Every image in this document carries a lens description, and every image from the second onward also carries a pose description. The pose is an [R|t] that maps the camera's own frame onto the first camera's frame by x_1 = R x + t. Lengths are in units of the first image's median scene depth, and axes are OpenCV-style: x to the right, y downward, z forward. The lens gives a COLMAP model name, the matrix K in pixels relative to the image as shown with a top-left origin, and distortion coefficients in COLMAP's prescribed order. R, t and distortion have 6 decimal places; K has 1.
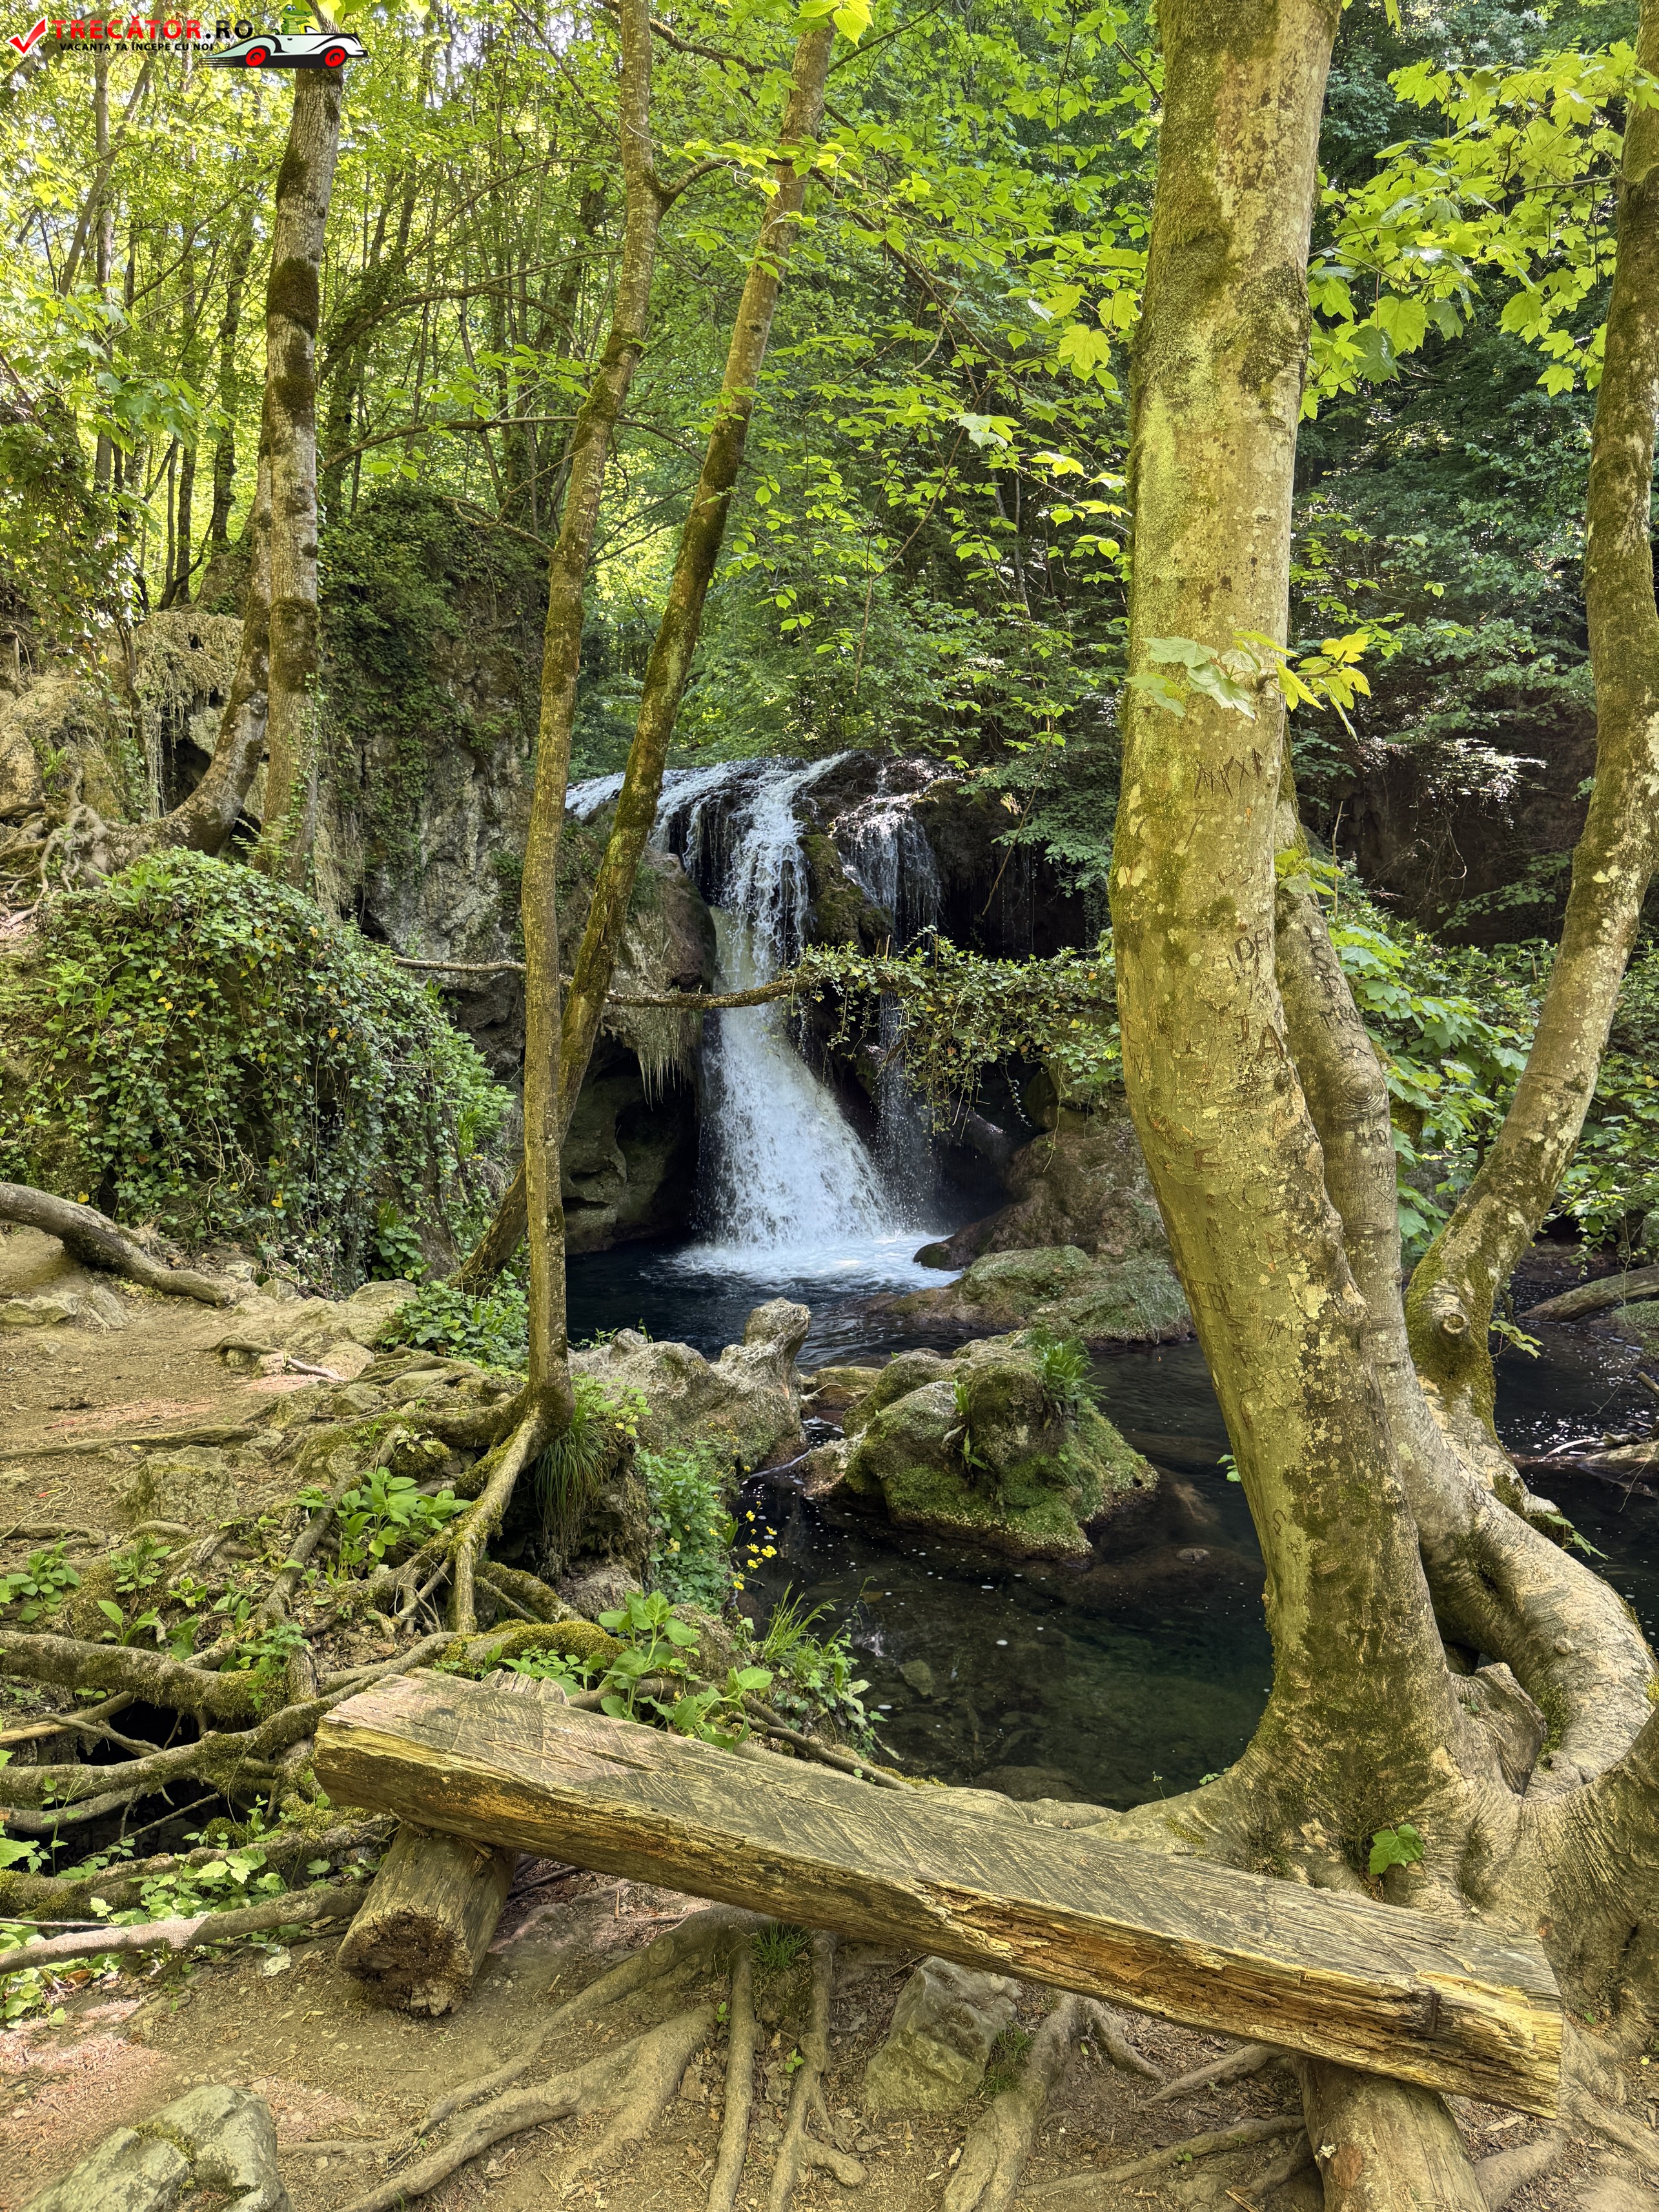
lens RADIAL K [[1553.0, 0, 838.9], [0, 1553.0, 1121.4], [0, 0, 1]] dist [0.082460, -0.110007]
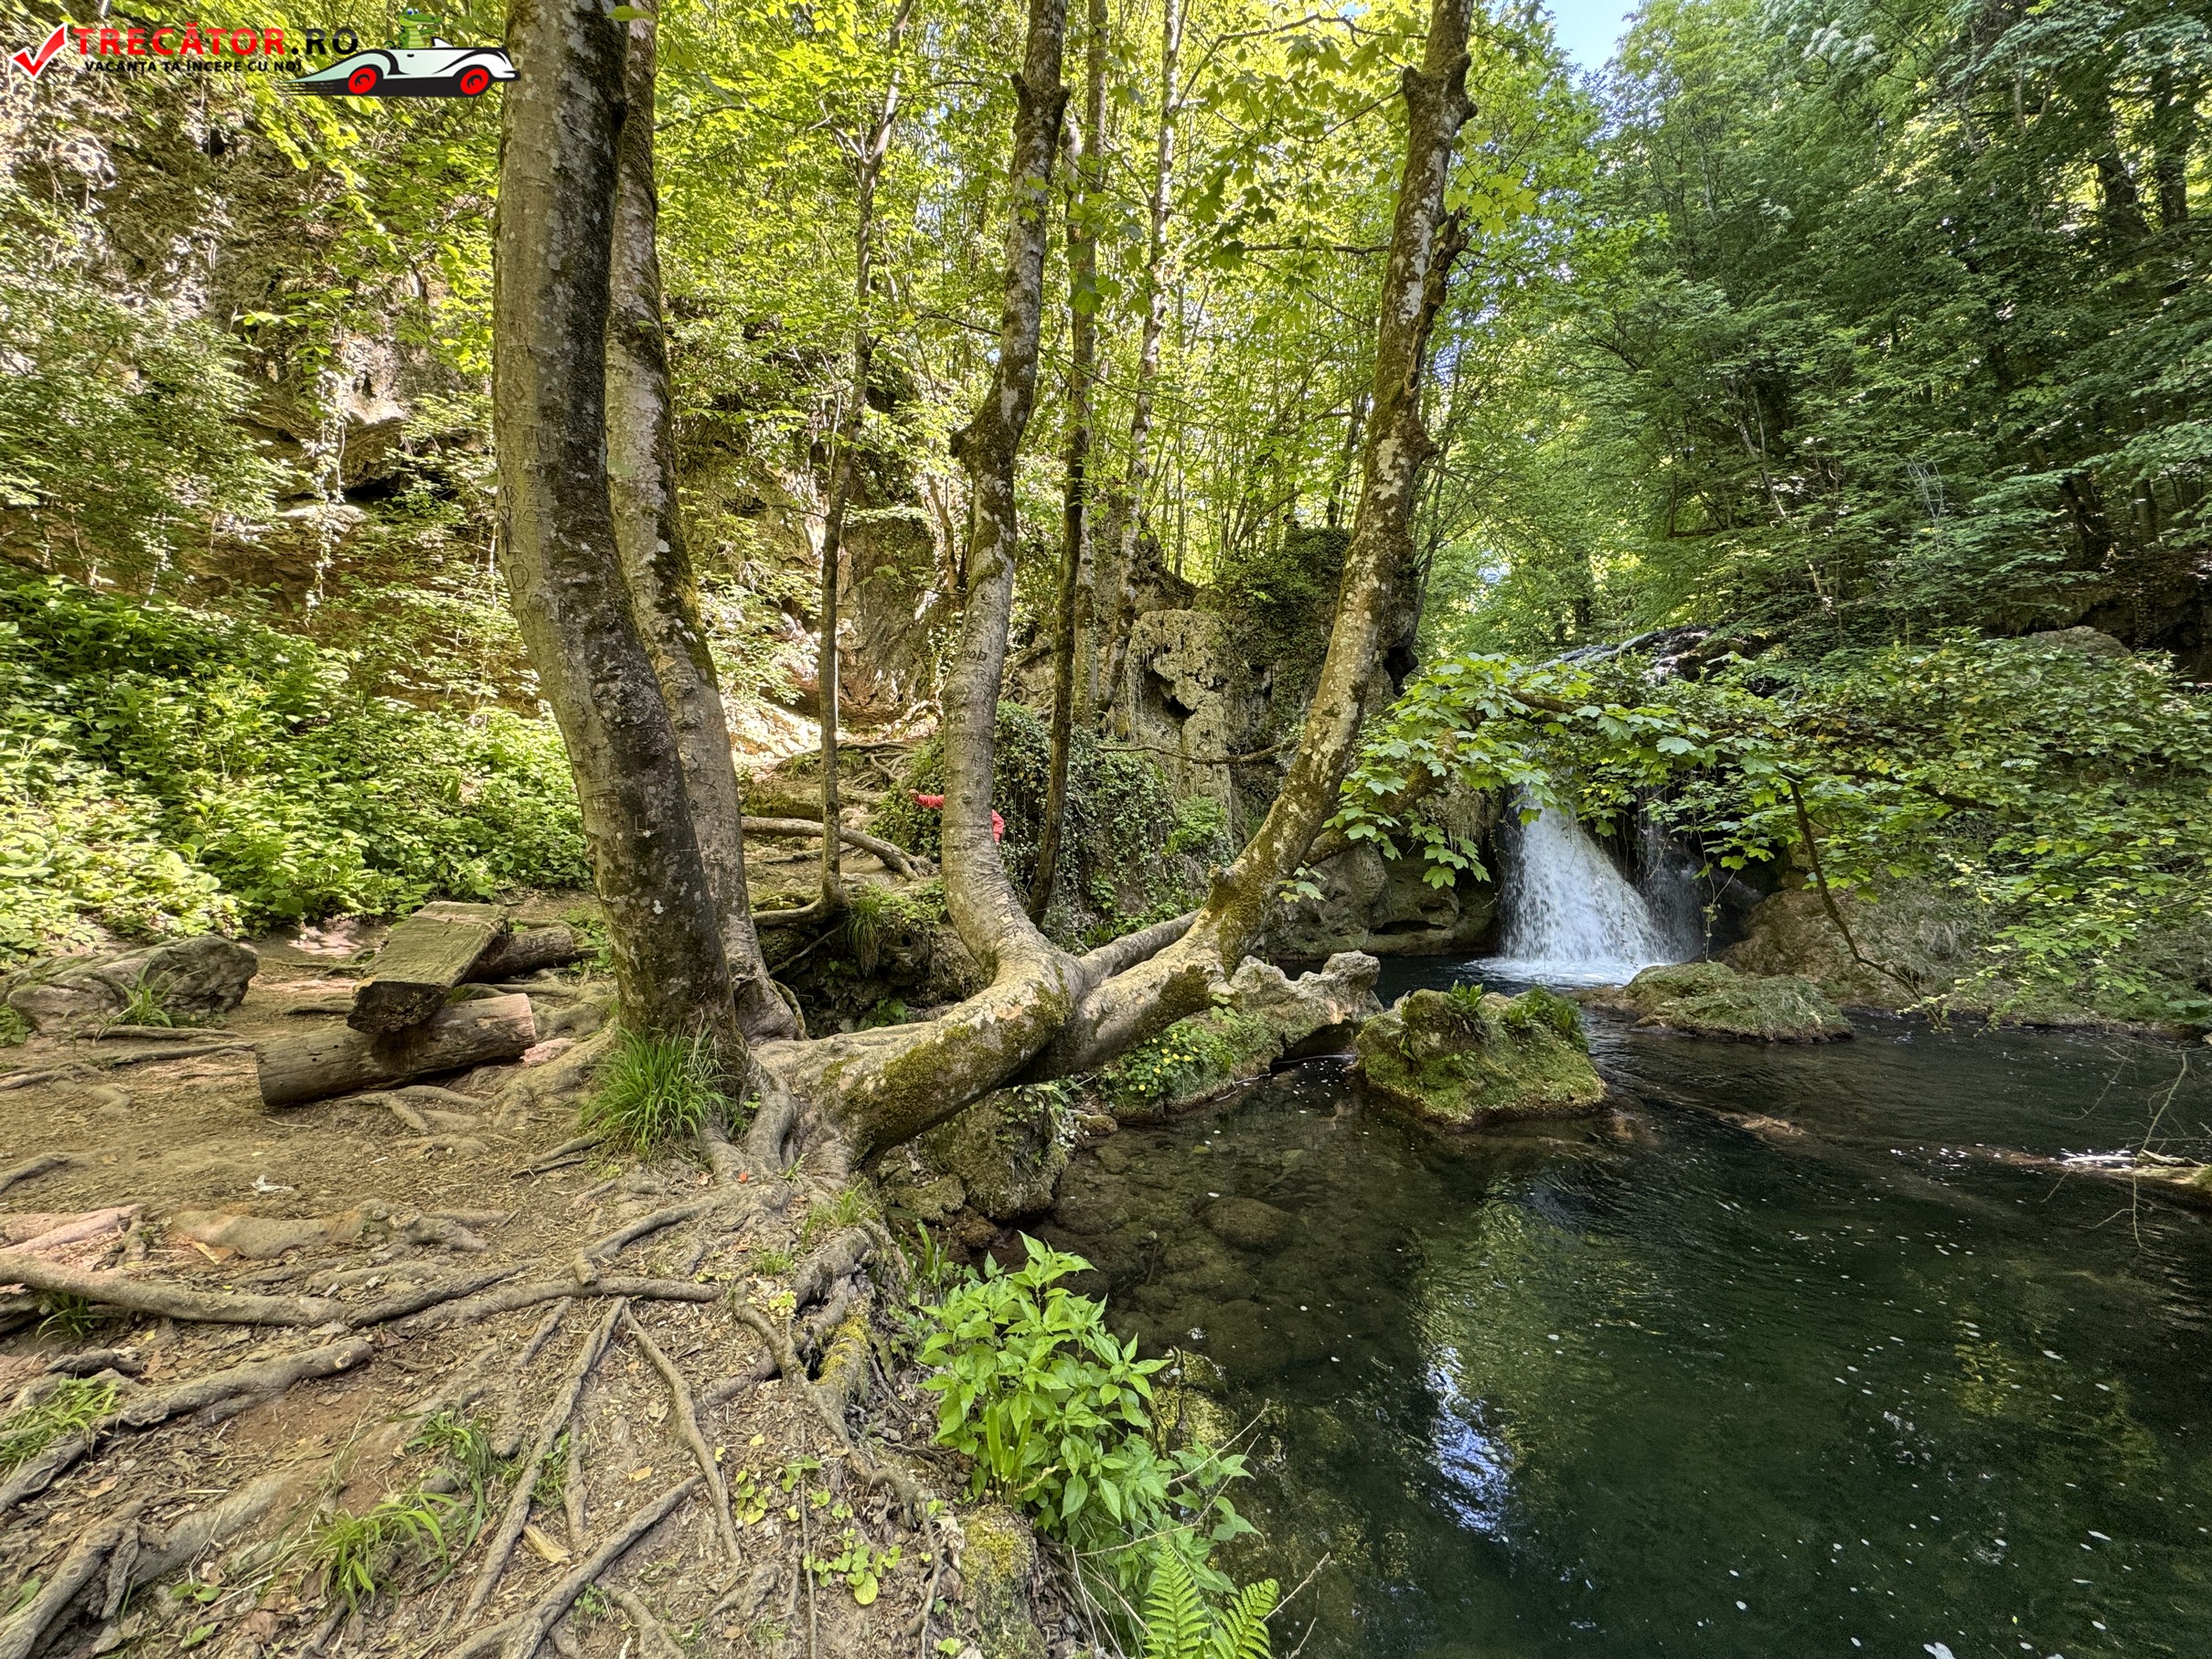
lens RADIAL K [[882.2, 0, 1102.7], [0, 882.2, 824.5], [0, 0, 1]] dist [-0.003592, 0.000143]
pose [[0.746314, -0.016720, -0.665384, 0.457743], [-0.046738, 0.995900, -0.077448, 0.080617], [0.663951, 0.088899, 0.742473, 0.157282]]
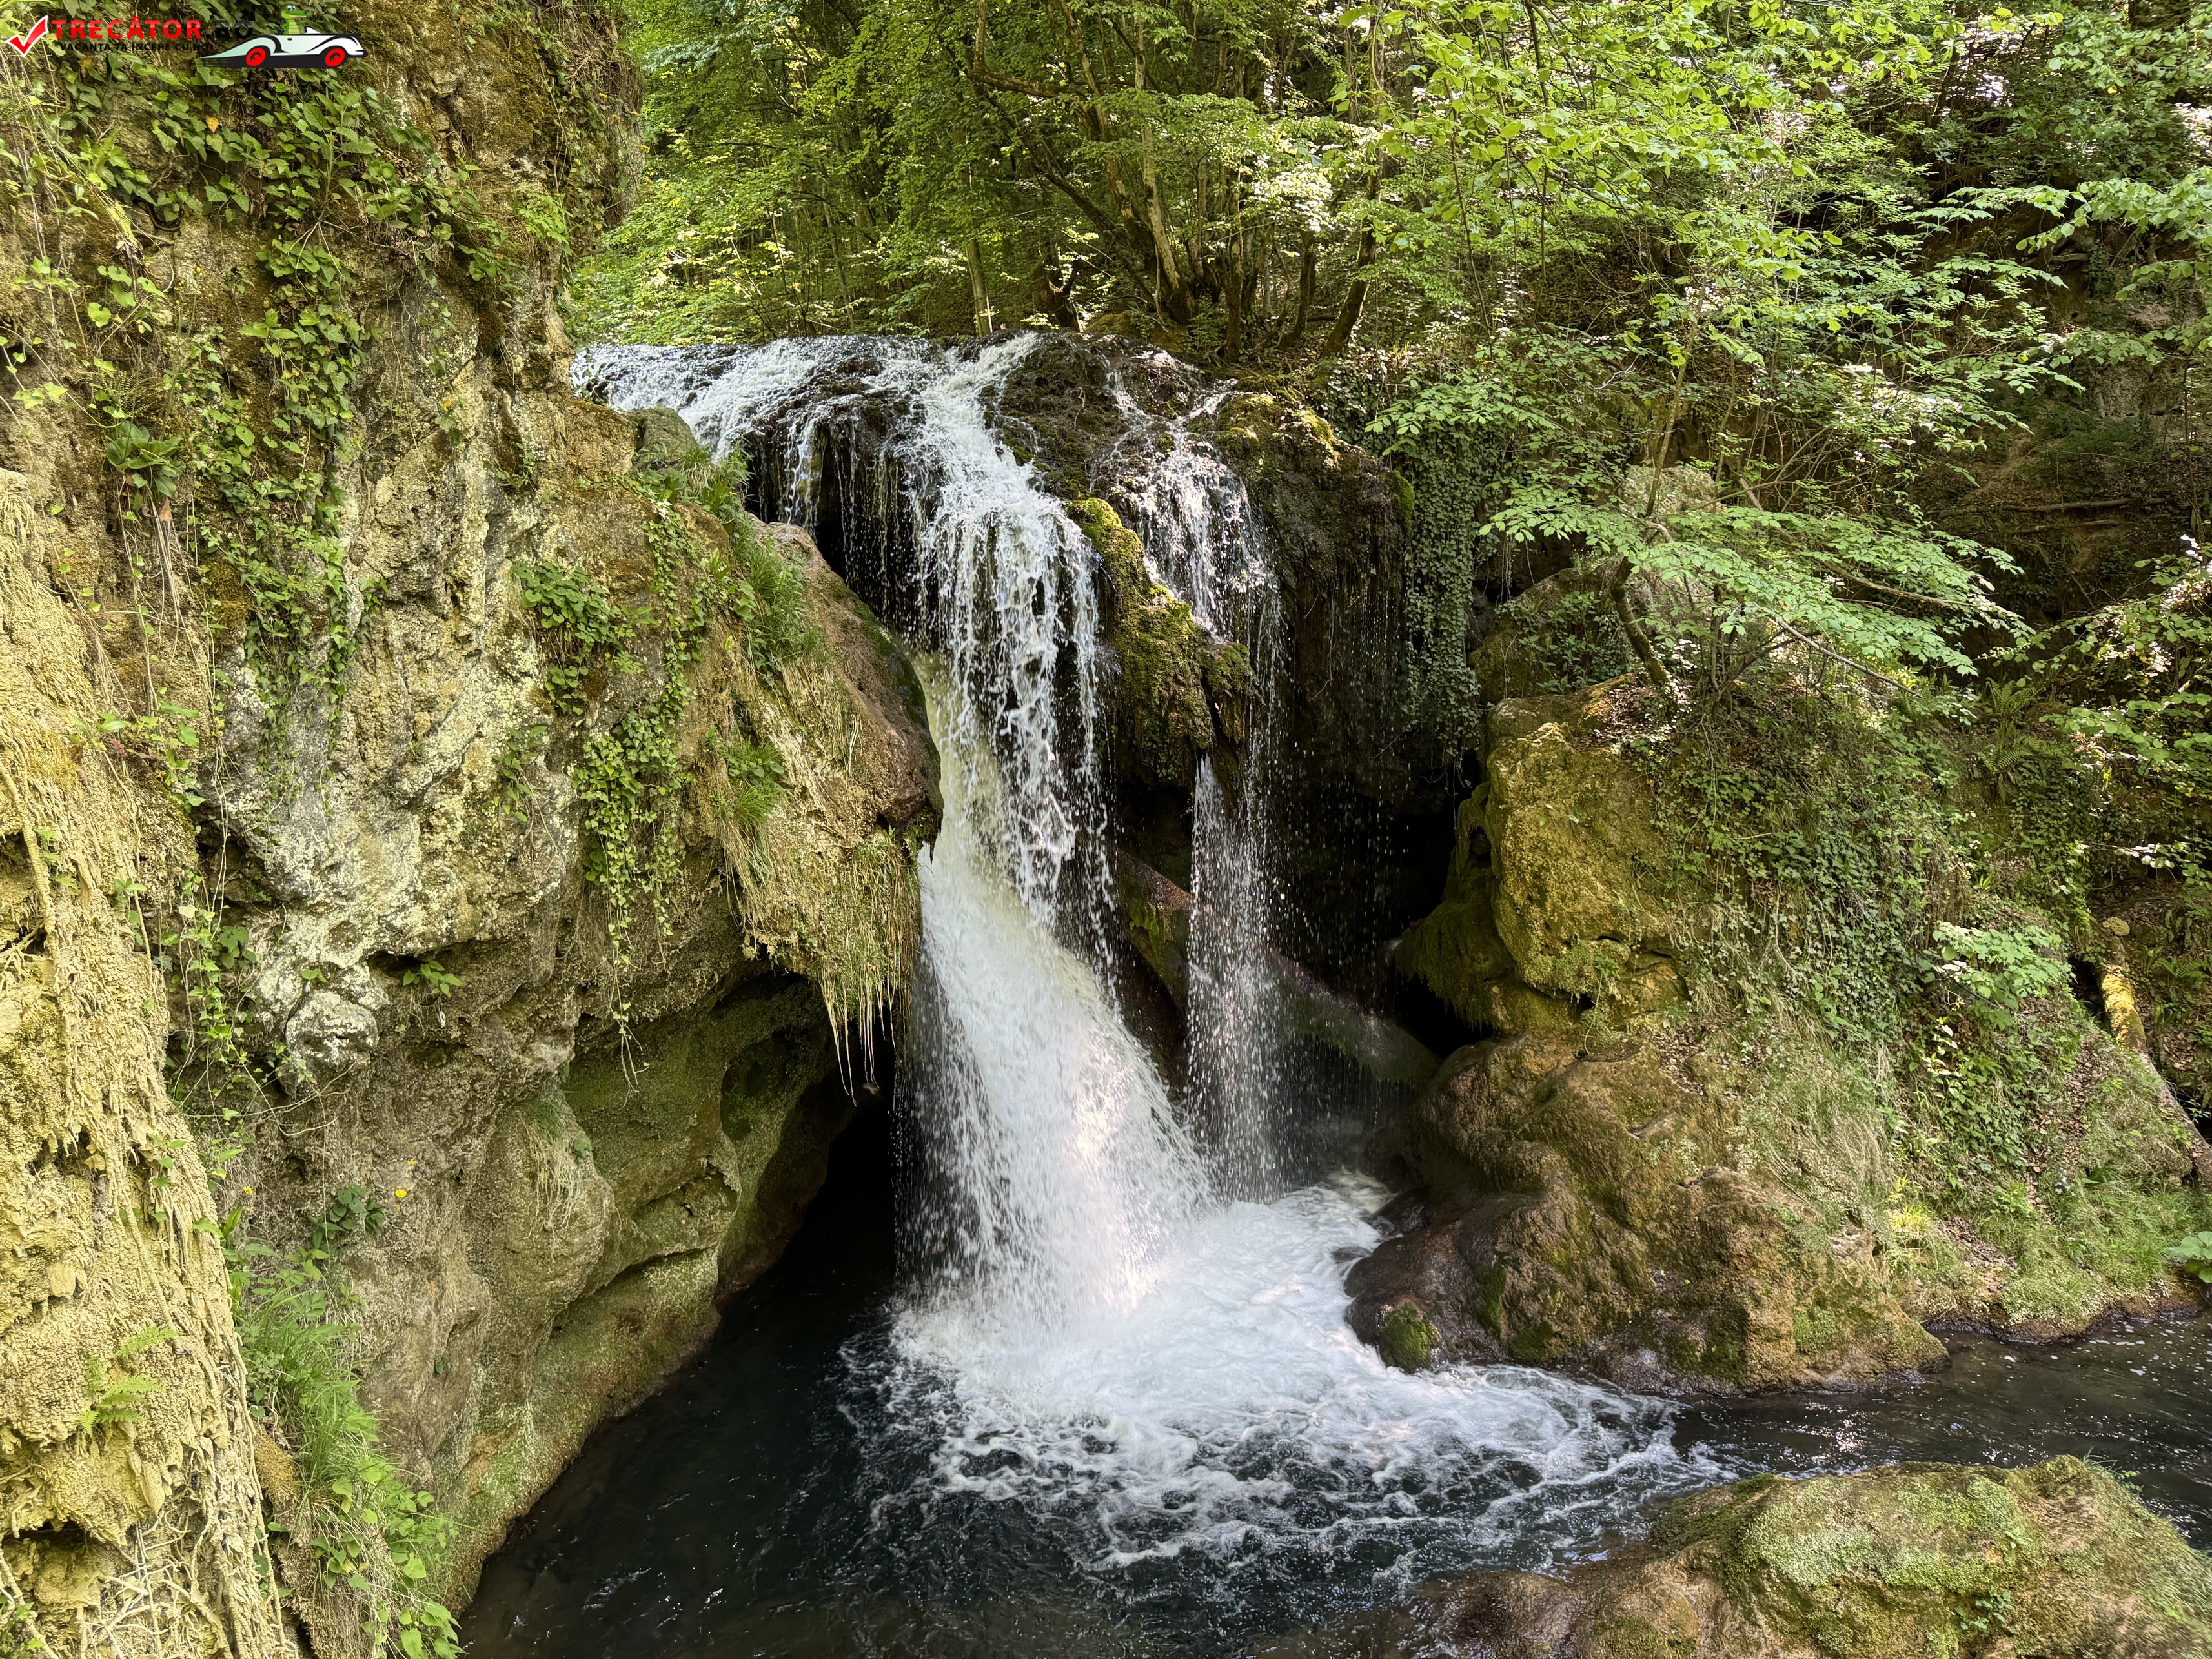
lens RADIAL K [[1553.0, 0, 1107.9], [0, 1553.0, 814.5], [0, 0, 1]] dist [0.082460, -0.110007]
pose [[0.952167, -0.039362, 0.303032, -0.397451], [0.019621, 0.997498, 0.067916, -0.264395], [-0.304948, -0.058722, 0.950557, 1.152891]]
